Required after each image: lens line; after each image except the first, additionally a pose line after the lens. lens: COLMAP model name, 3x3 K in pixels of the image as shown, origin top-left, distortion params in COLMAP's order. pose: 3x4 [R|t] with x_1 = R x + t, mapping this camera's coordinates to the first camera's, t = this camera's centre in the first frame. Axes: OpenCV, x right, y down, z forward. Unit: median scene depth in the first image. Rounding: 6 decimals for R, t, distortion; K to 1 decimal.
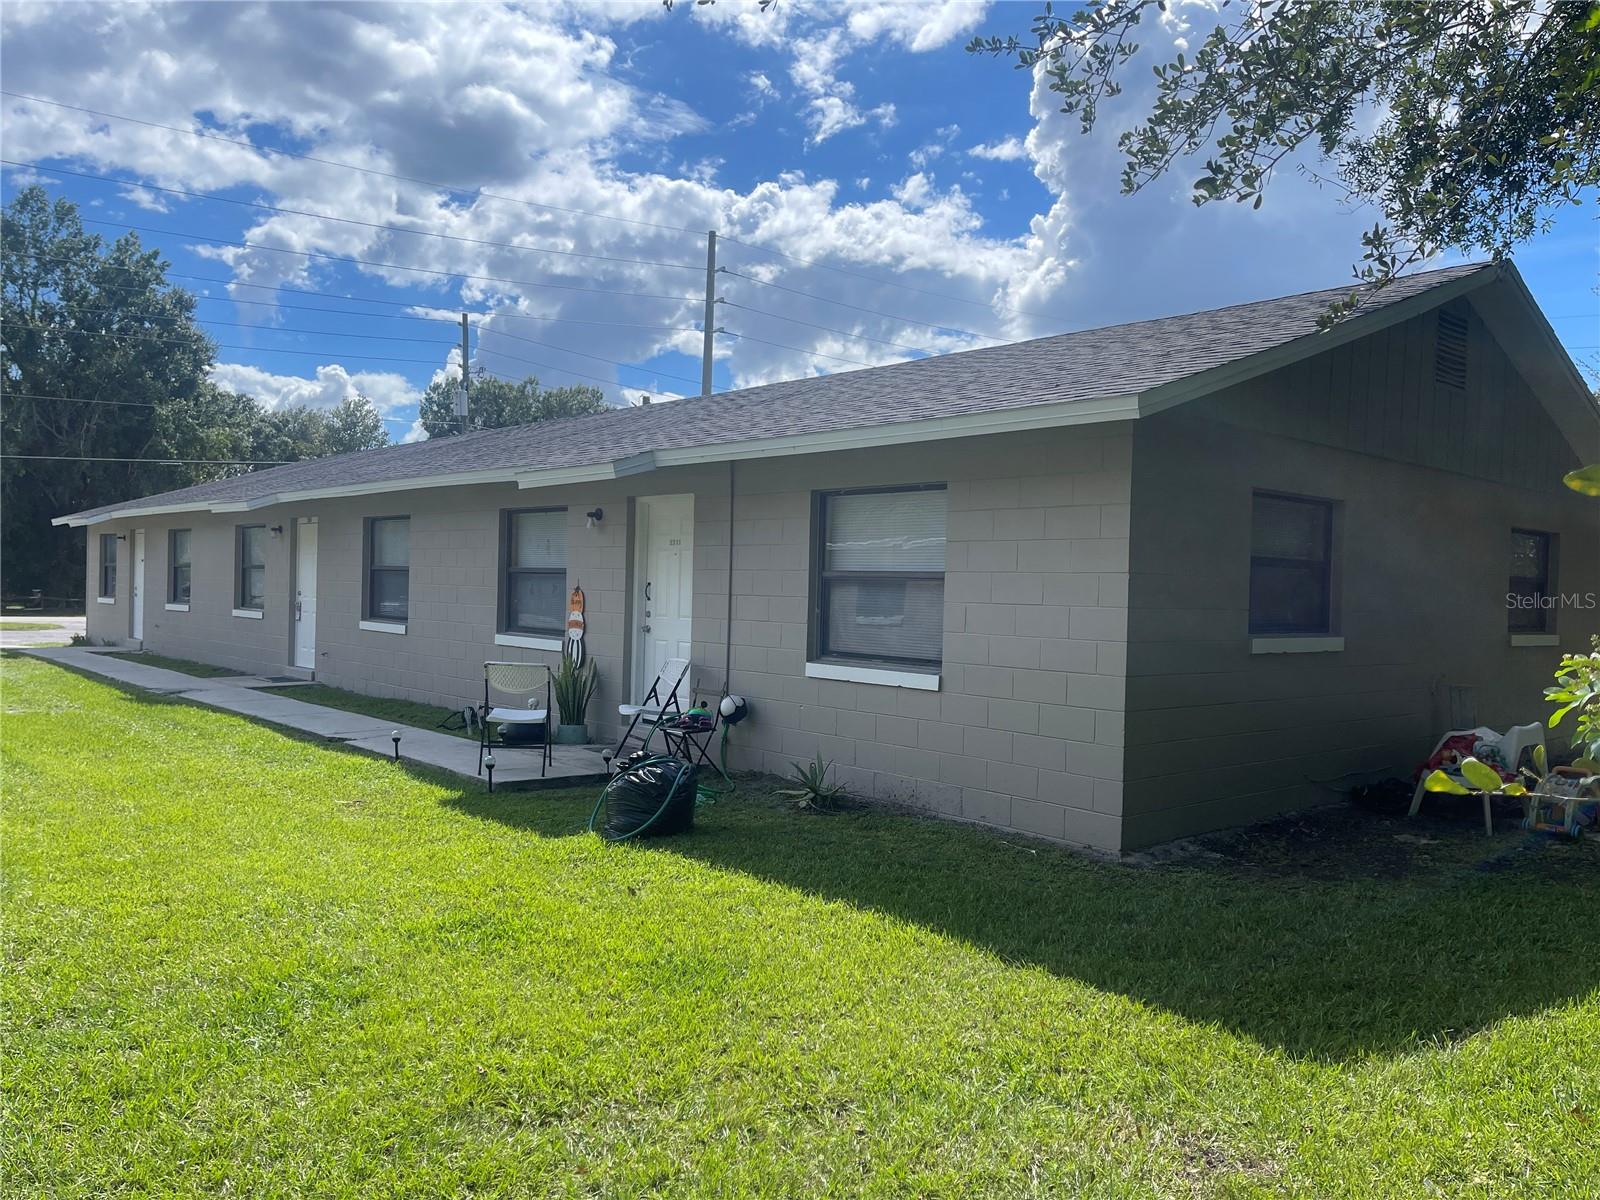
lens RADIAL K [[1209.3, 0, 800.0], [0, 1209.3, 600.0], [0, 0, 1]] dist [0.053245, -0.002178]
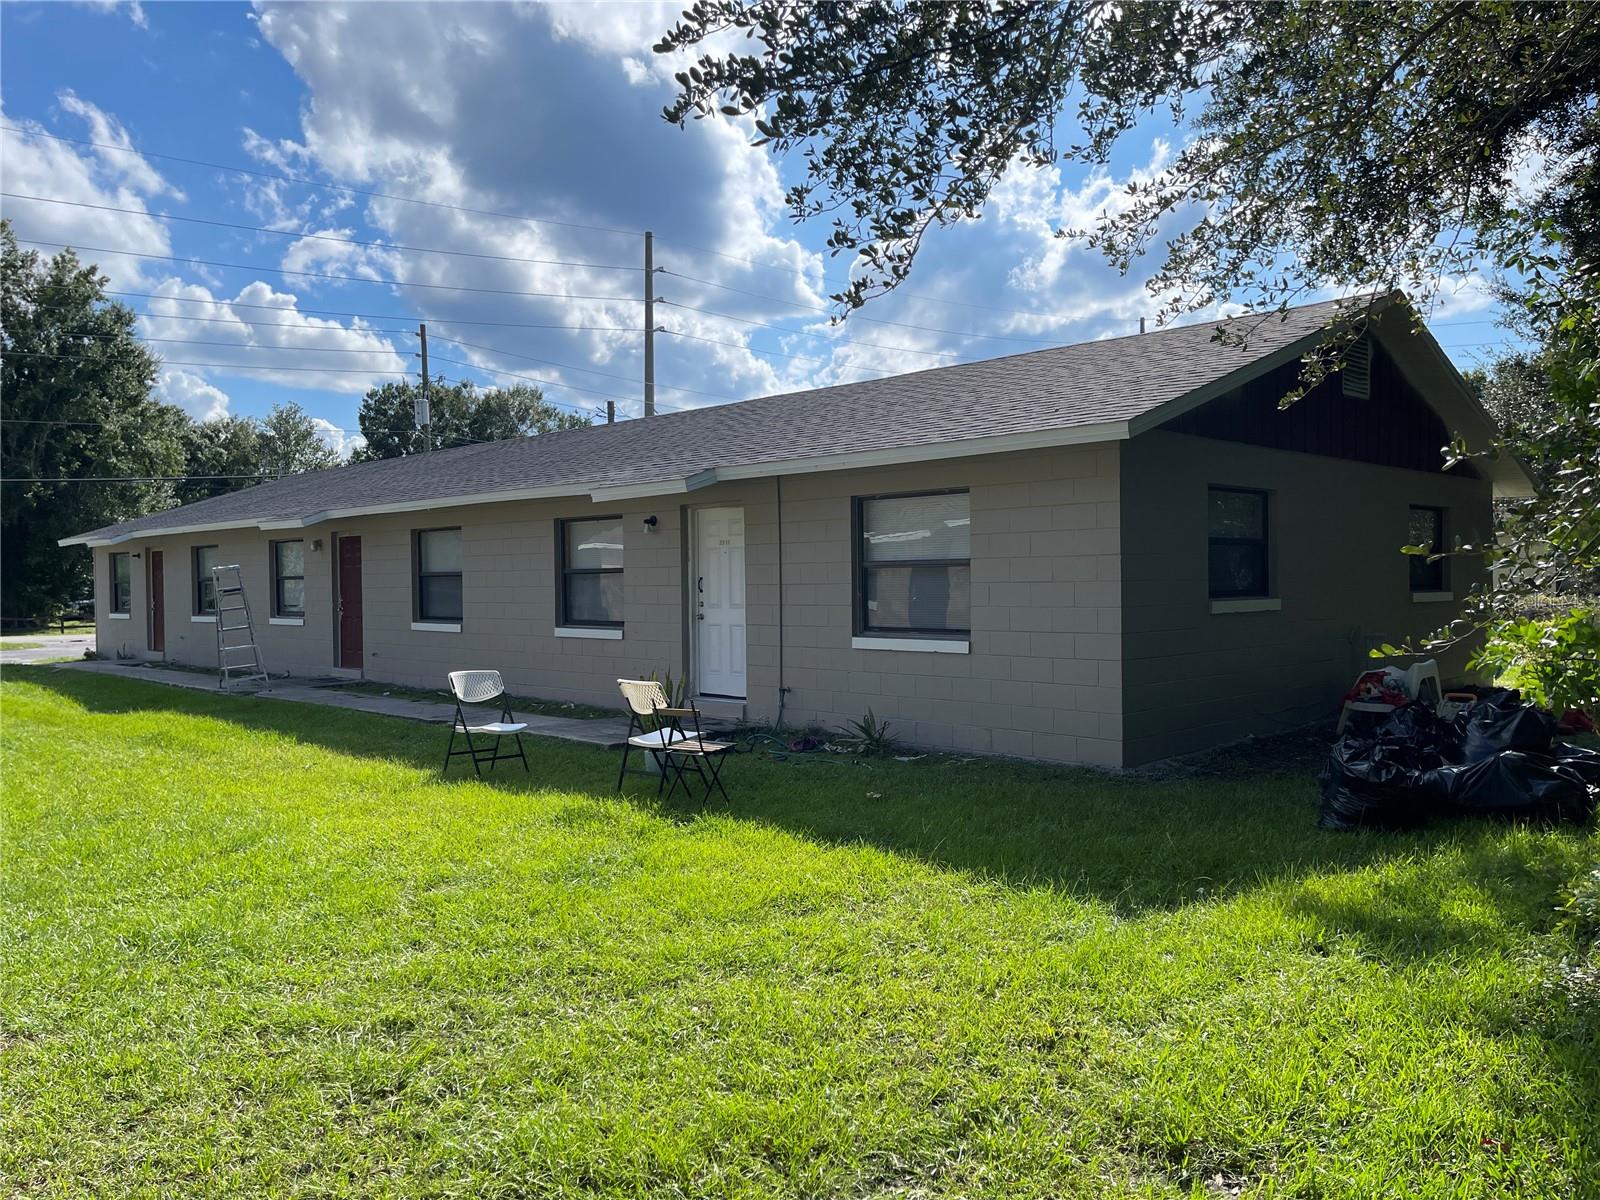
lens RADIAL K [[1209.3, 0, 800.0], [0, 1209.3, 600.0], [0, 0, 1]] dist [0.053245, -0.002178]
pose [[0.997747, -0.040007, 0.053847, -0.092435], [0.039587, 0.999177, 0.008848, 0.000941], [-0.054157, -0.006696, 0.998510, -0.179608]]
